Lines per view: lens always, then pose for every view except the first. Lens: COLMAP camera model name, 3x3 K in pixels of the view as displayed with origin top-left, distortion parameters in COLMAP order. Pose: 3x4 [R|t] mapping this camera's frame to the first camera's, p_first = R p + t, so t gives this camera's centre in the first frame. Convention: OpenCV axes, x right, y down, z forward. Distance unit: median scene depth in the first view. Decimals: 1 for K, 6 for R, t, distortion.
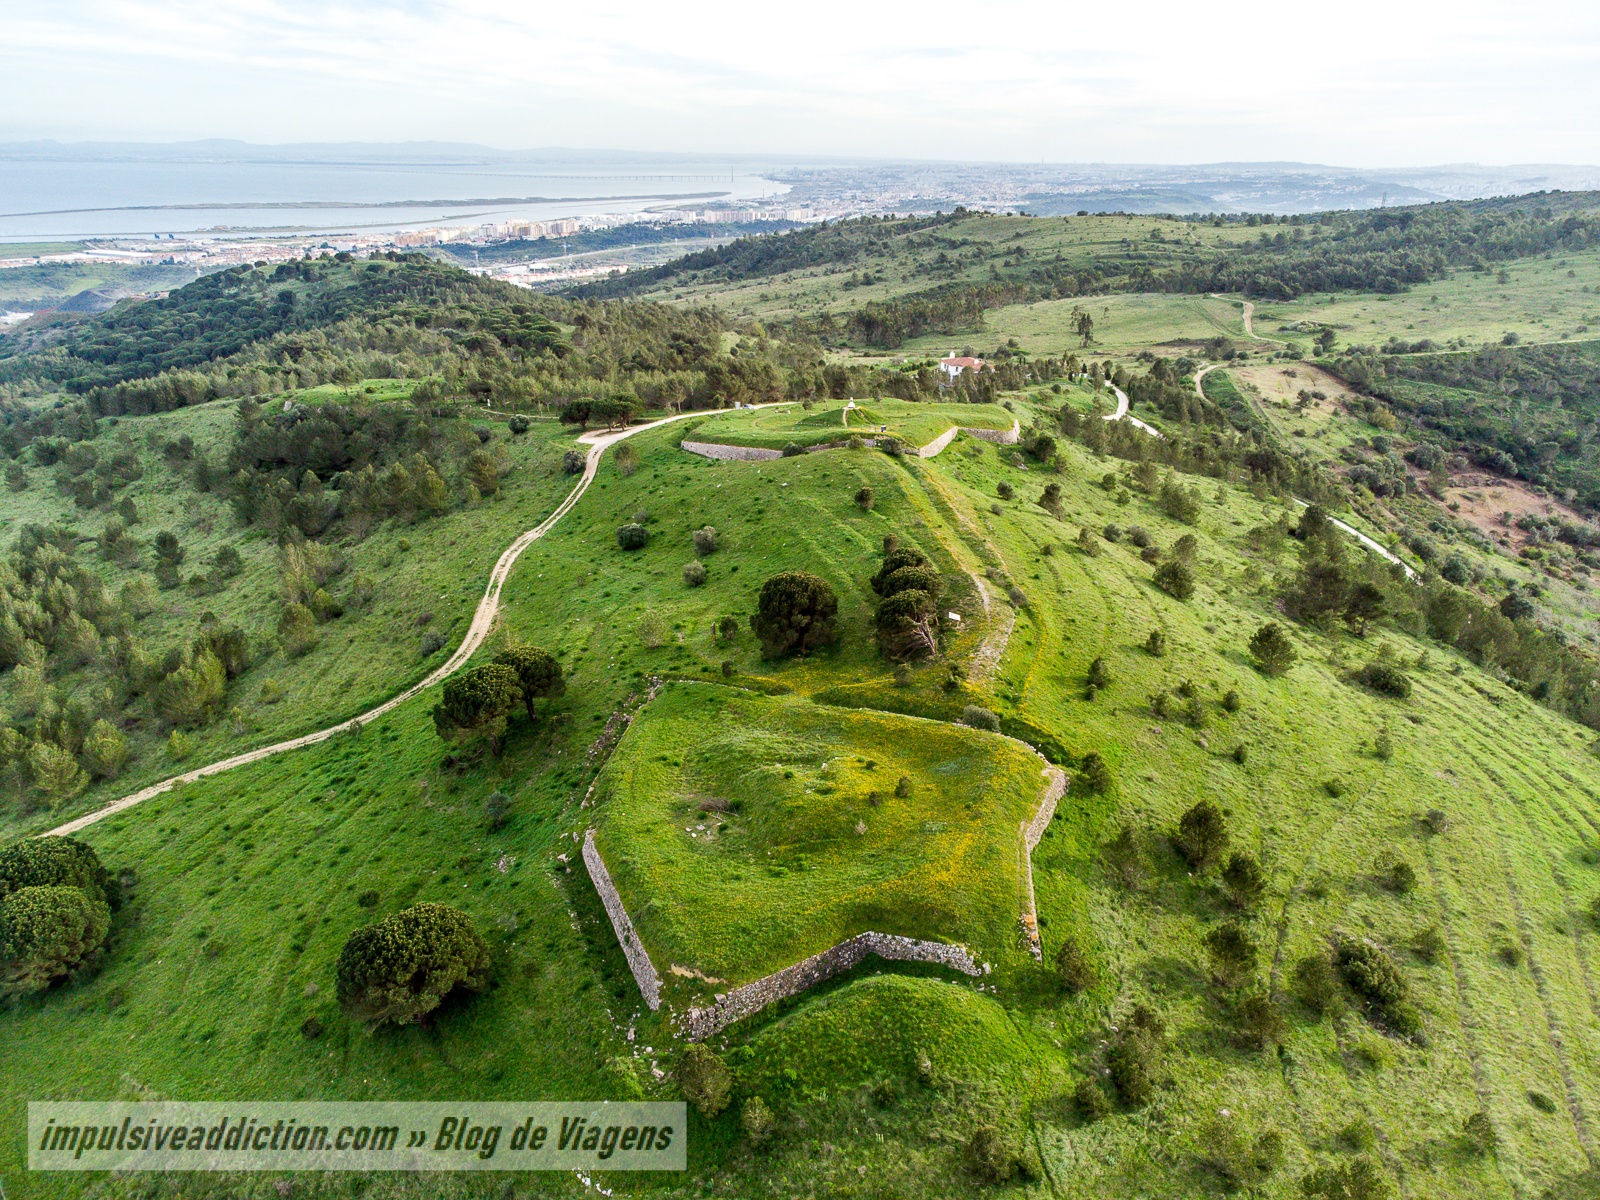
lens RADIAL K [[1194.2, 0, 800.0], [0, 1194.2, 600.0], [0, 0, 1]] dist [0.027641, 0.002637]
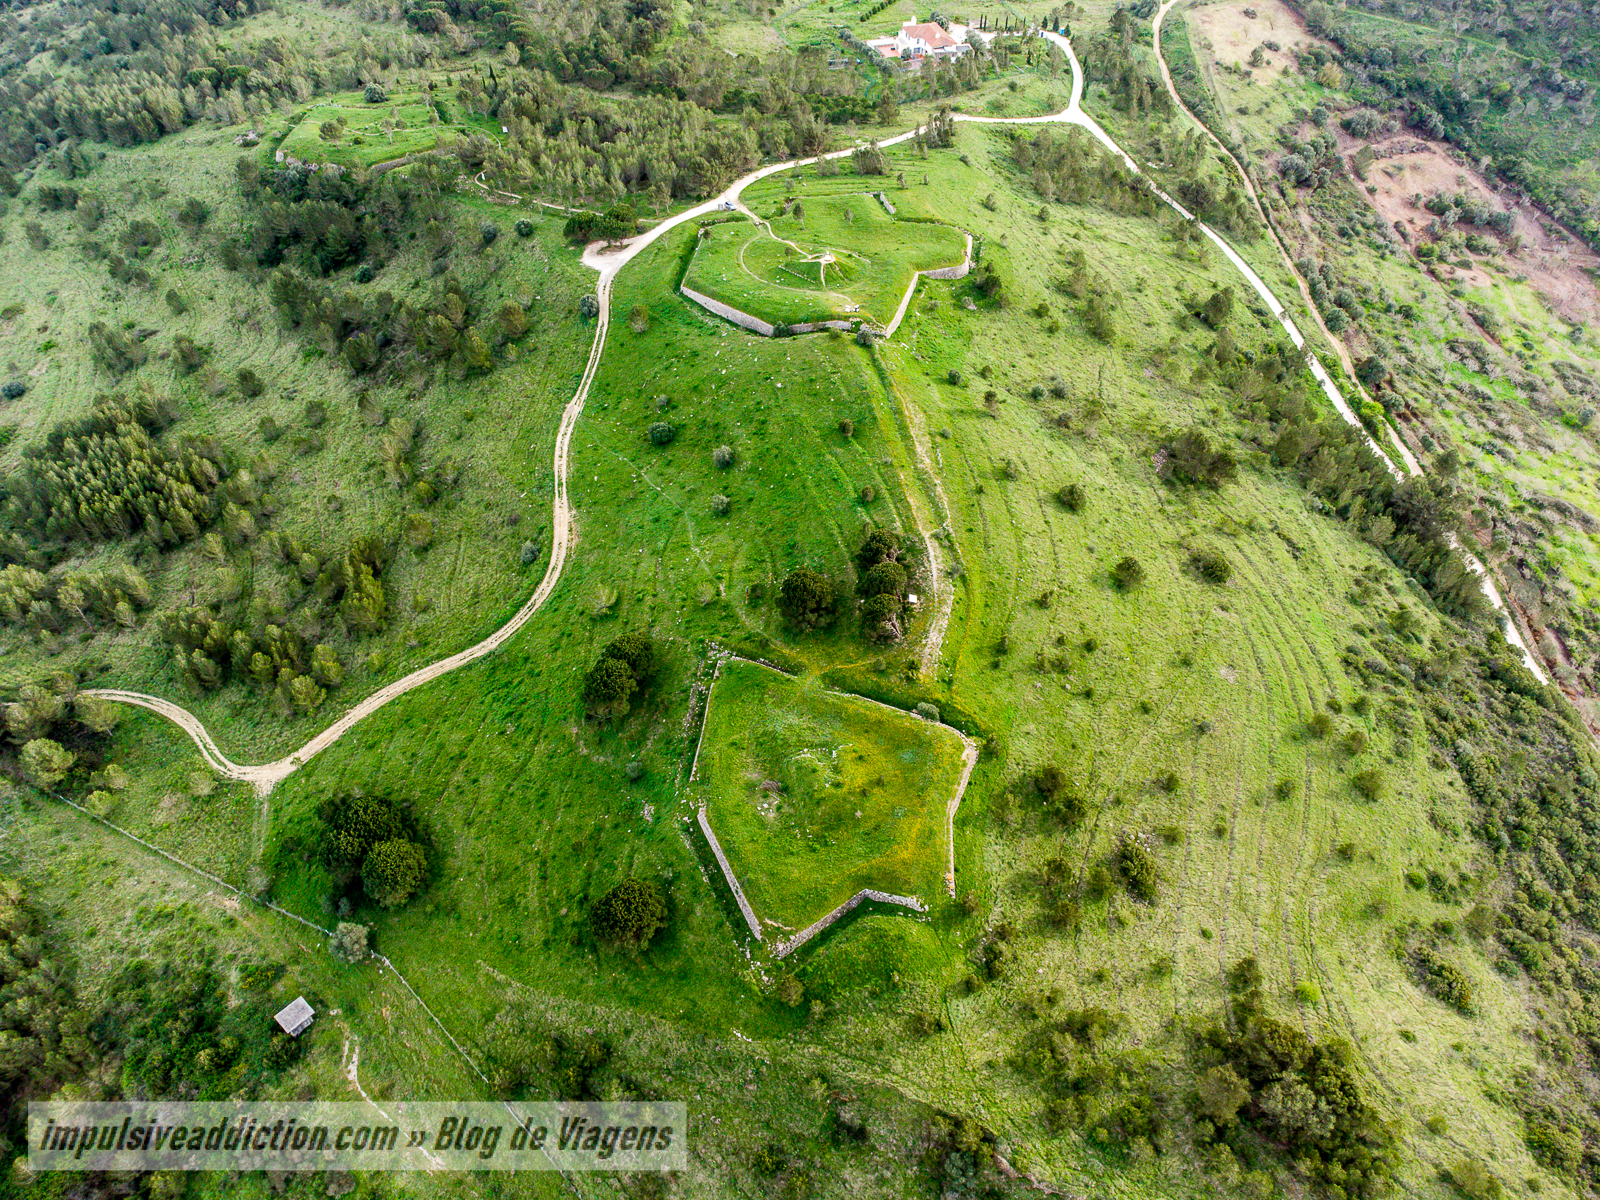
lens RADIAL K [[1194.2, 0, 800.0], [0, 1194.2, 600.0], [0, 0, 1]] dist [0.027641, 0.002637]
pose [[0.998787, -0.035423, 0.034204, -0.074156], [0.018271, 0.911636, 0.410593, -0.721007], [-0.045726, -0.409470, 0.911177, -0.420697]]
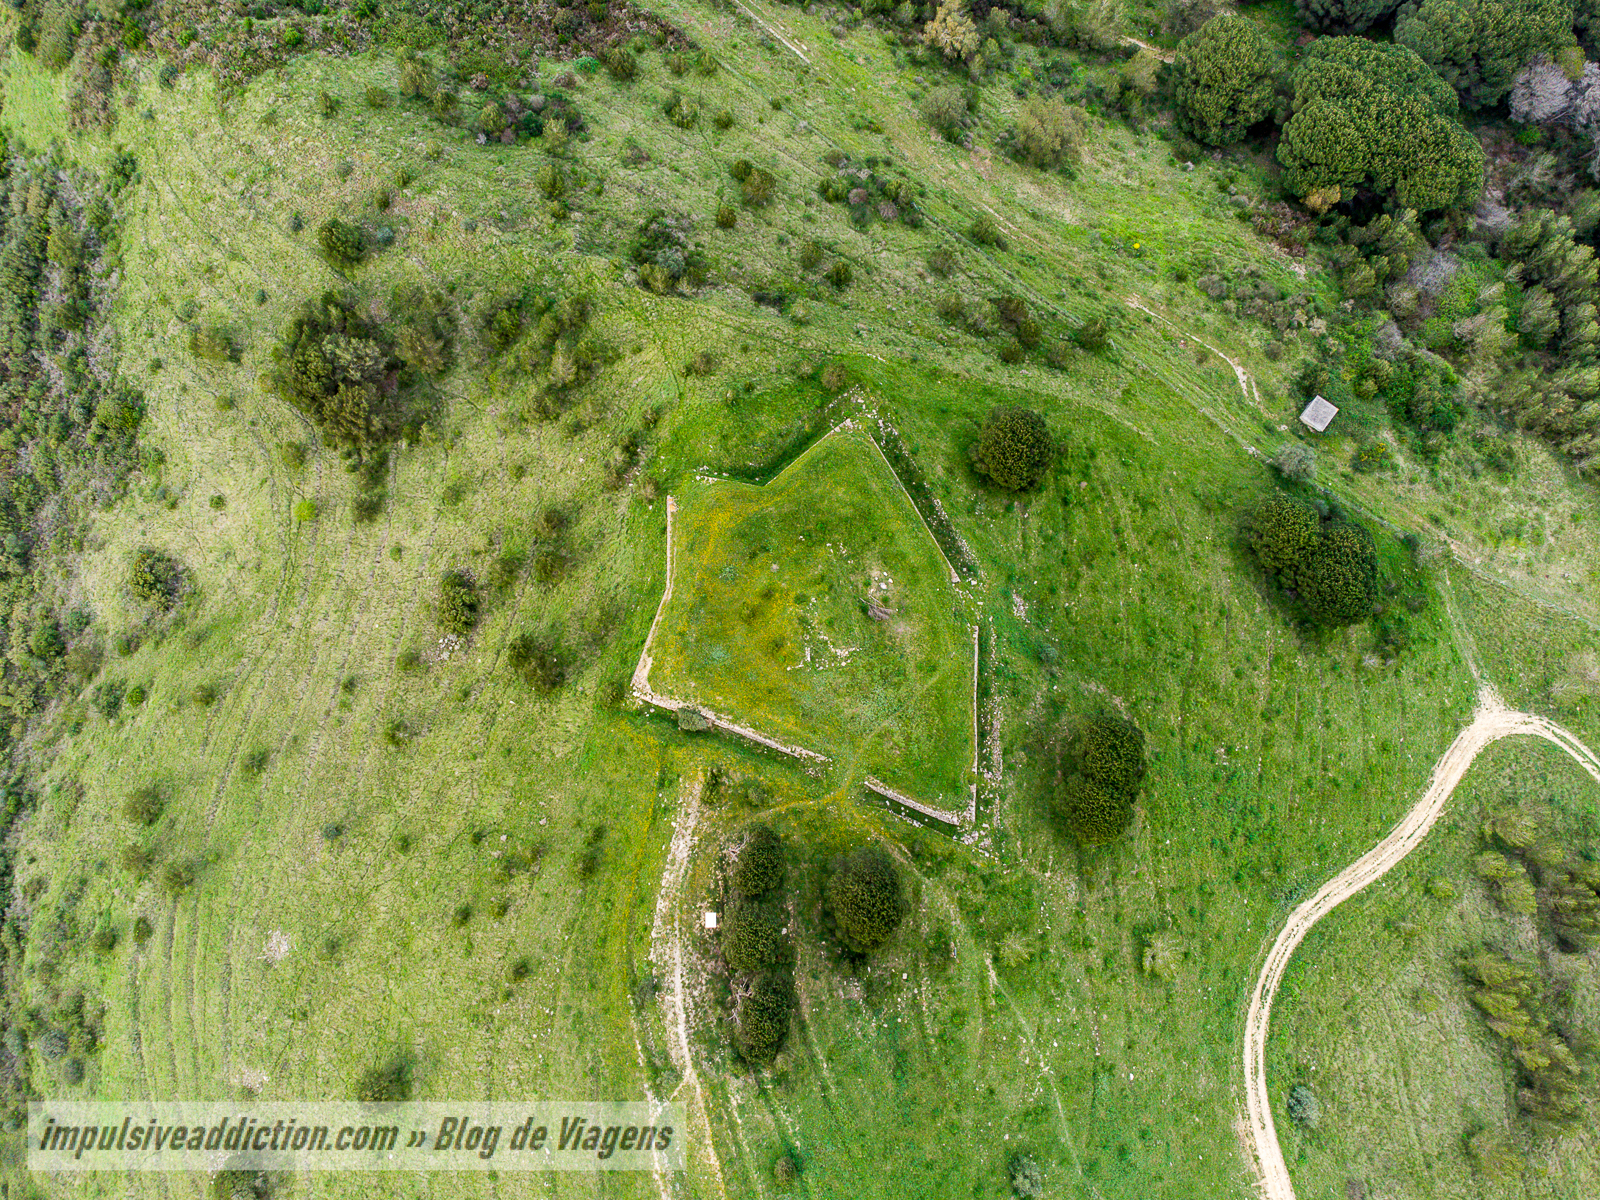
lens RADIAL K [[1194.2, 0, 800.0], [0, 1194.2, 600.0], [0, 0, 1]] dist [0.027641, 0.002637]
pose [[-0.991833, 0.121611, -0.038438, 0.071953], [-0.059017, -0.170441, 0.983599, -1.149034], [0.113065, 0.977835, 0.176226, 0.670270]]
